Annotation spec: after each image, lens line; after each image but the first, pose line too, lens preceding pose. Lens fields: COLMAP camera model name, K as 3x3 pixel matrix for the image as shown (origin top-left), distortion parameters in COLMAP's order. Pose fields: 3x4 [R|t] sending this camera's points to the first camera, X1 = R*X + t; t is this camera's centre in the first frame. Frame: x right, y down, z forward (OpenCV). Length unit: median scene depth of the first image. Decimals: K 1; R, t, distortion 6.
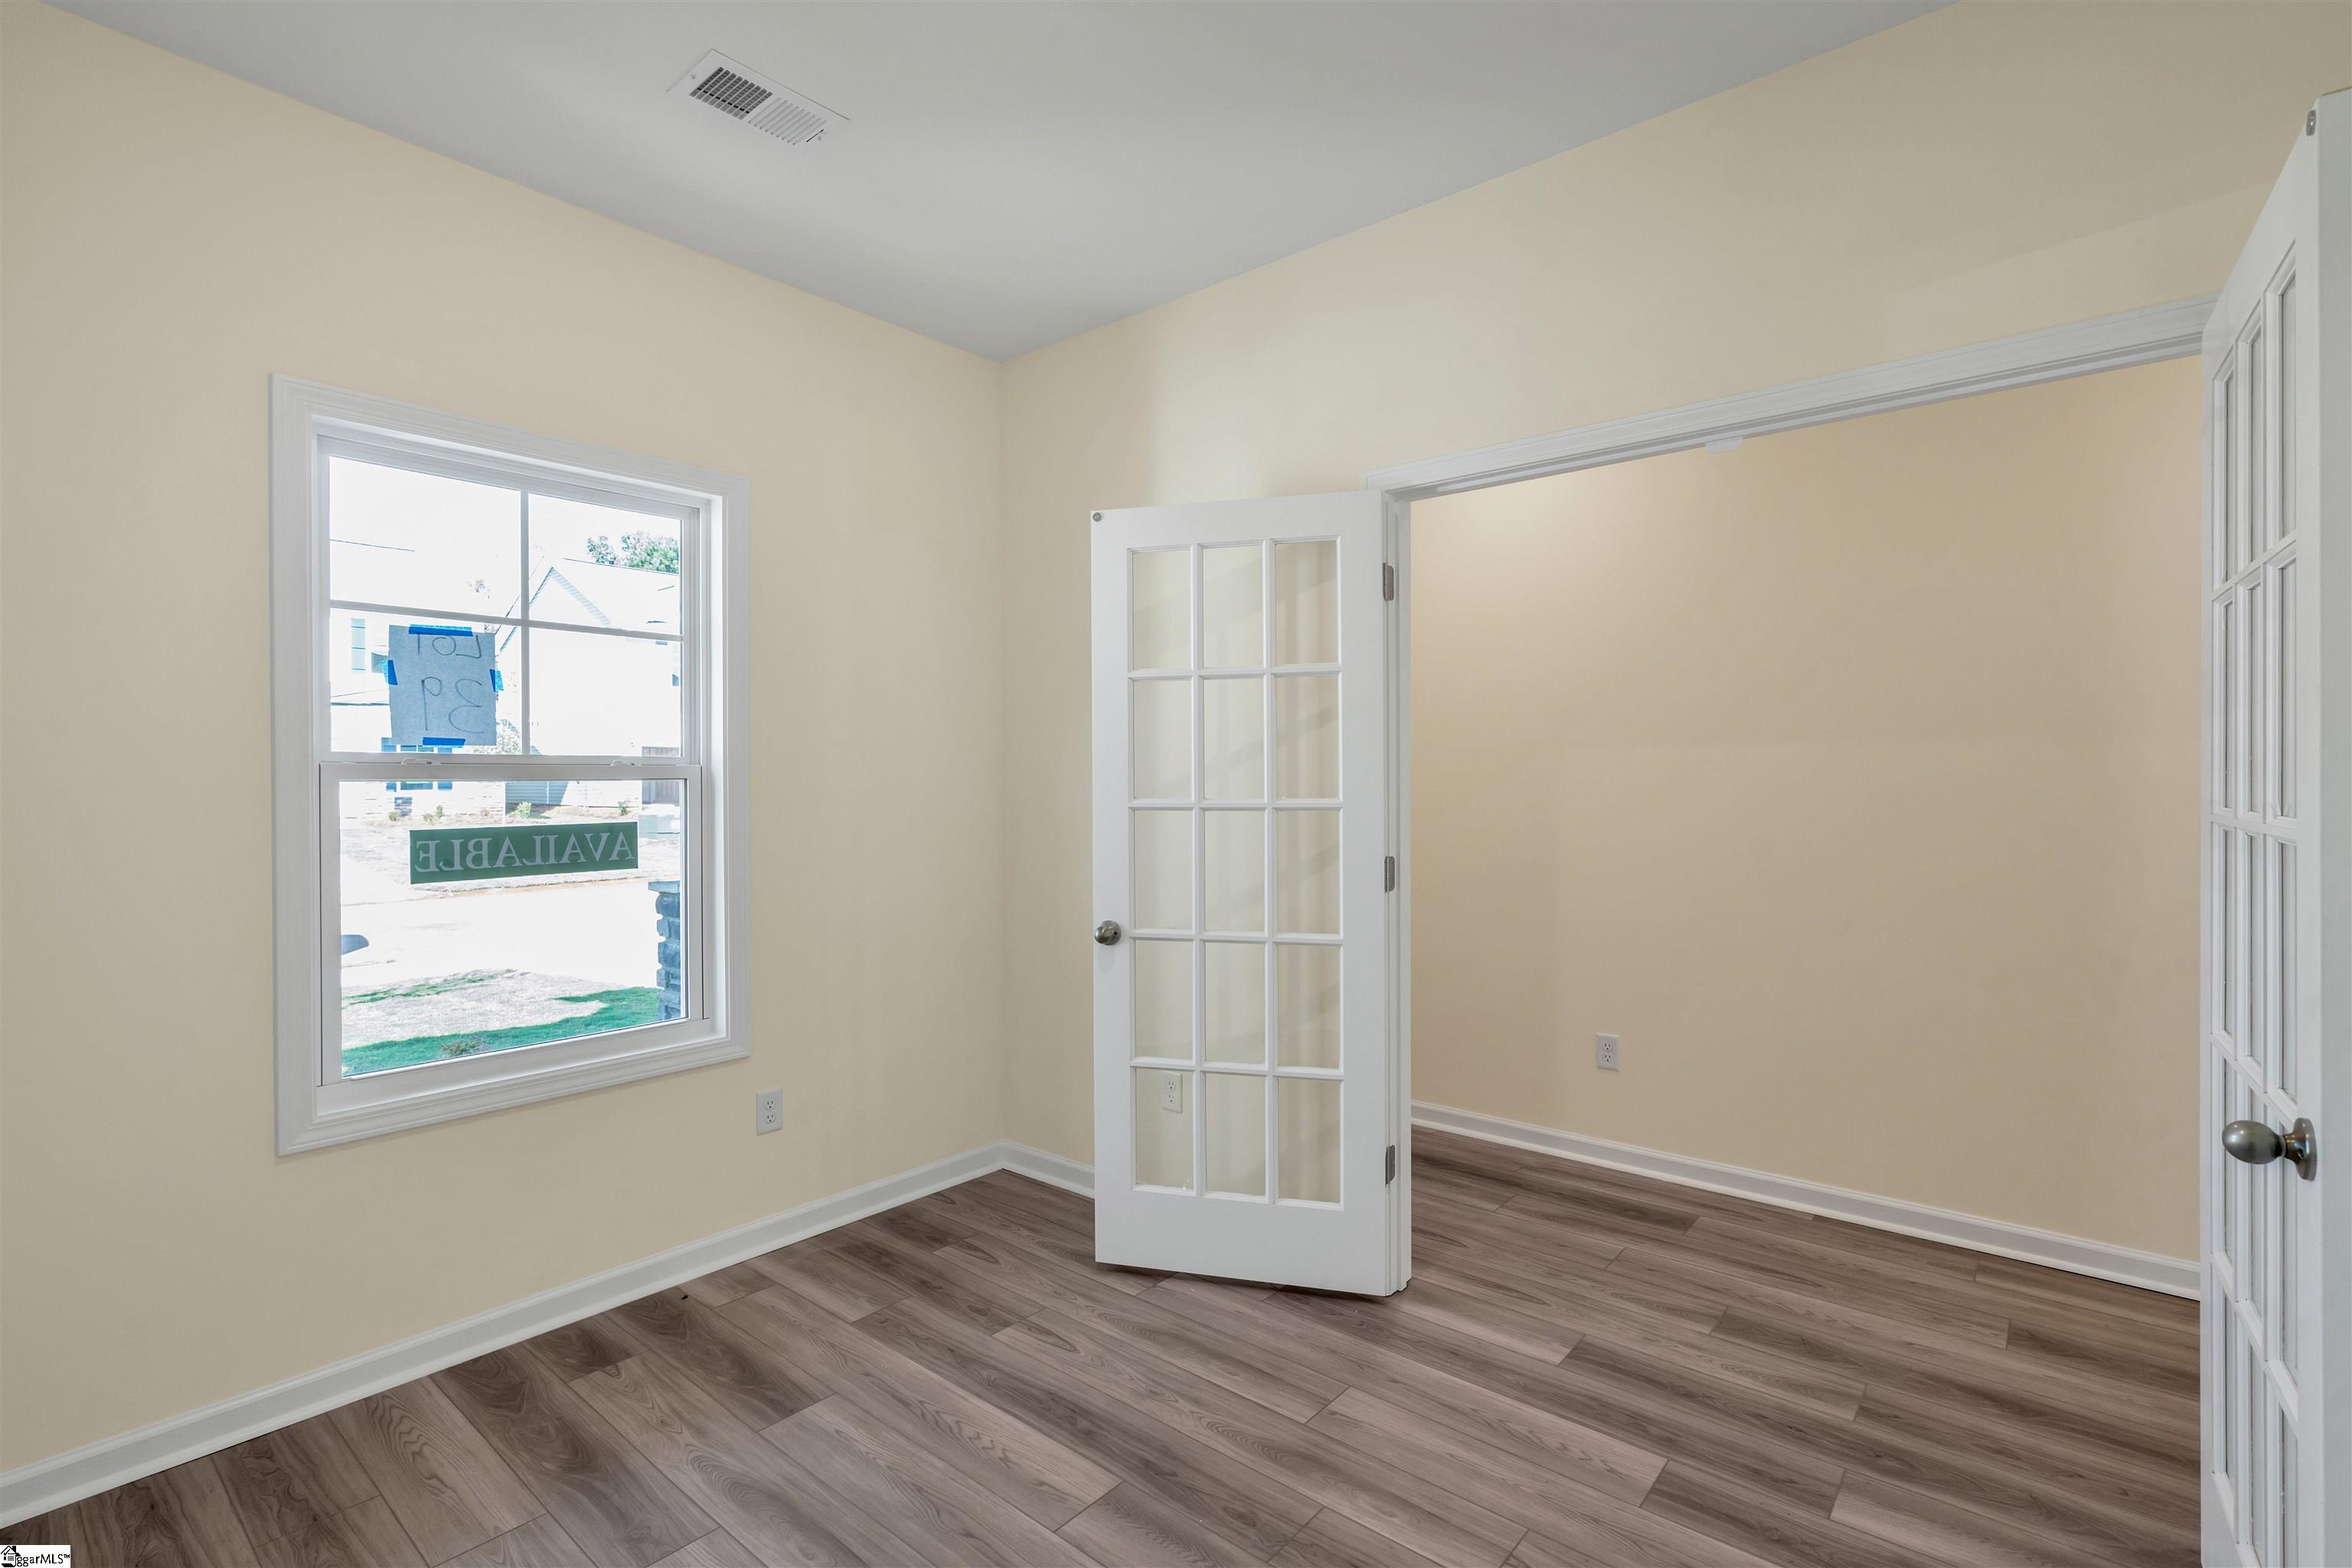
lens RADIAL K [[1065.3, 0, 1130.4], [0, 1065.3, 784.8], [0, 0, 1]] dist [0.002496, 0.001981]
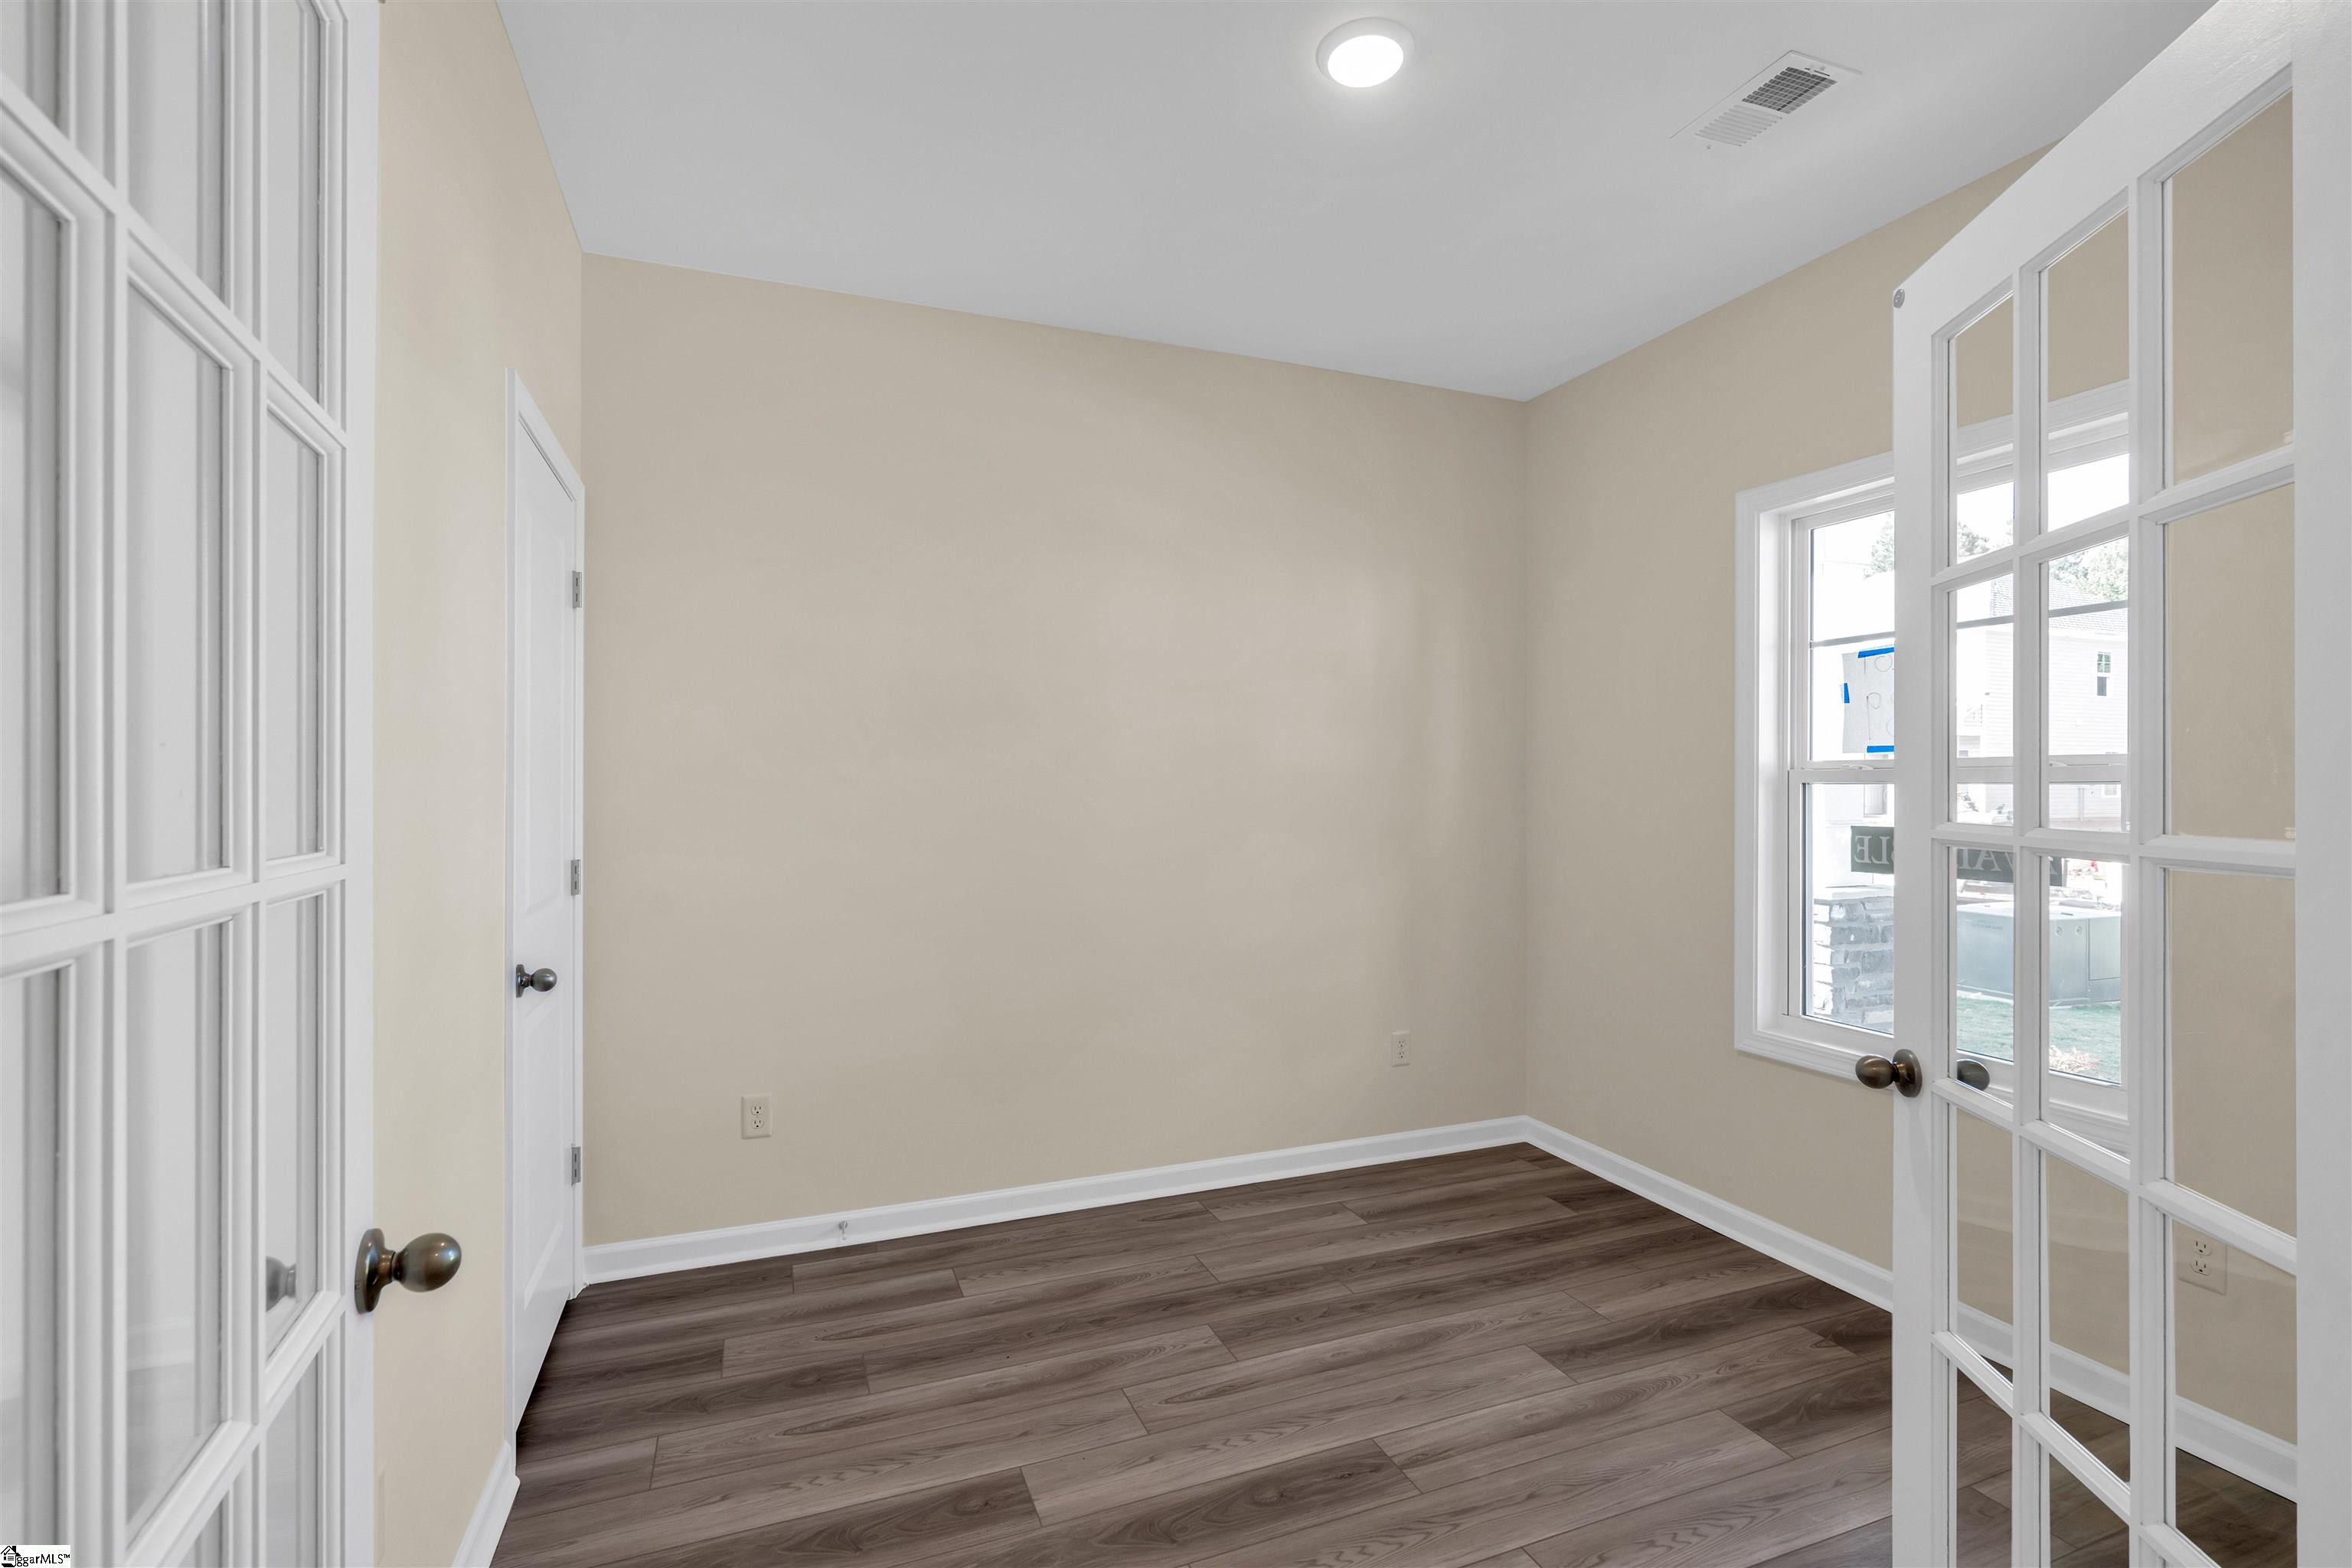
lens RADIAL K [[1065.3, 0, 1184.4], [0, 1065.3, 784.5], [0, 0, 1]] dist [0.002496, 0.001981]
pose [[-0.445601, 0.001959, -0.895229, 0.759106], [0.003145, 0.999995, 0.000623, -0.006365], [0.895226, -0.002538, -0.445605, 0.928641]]
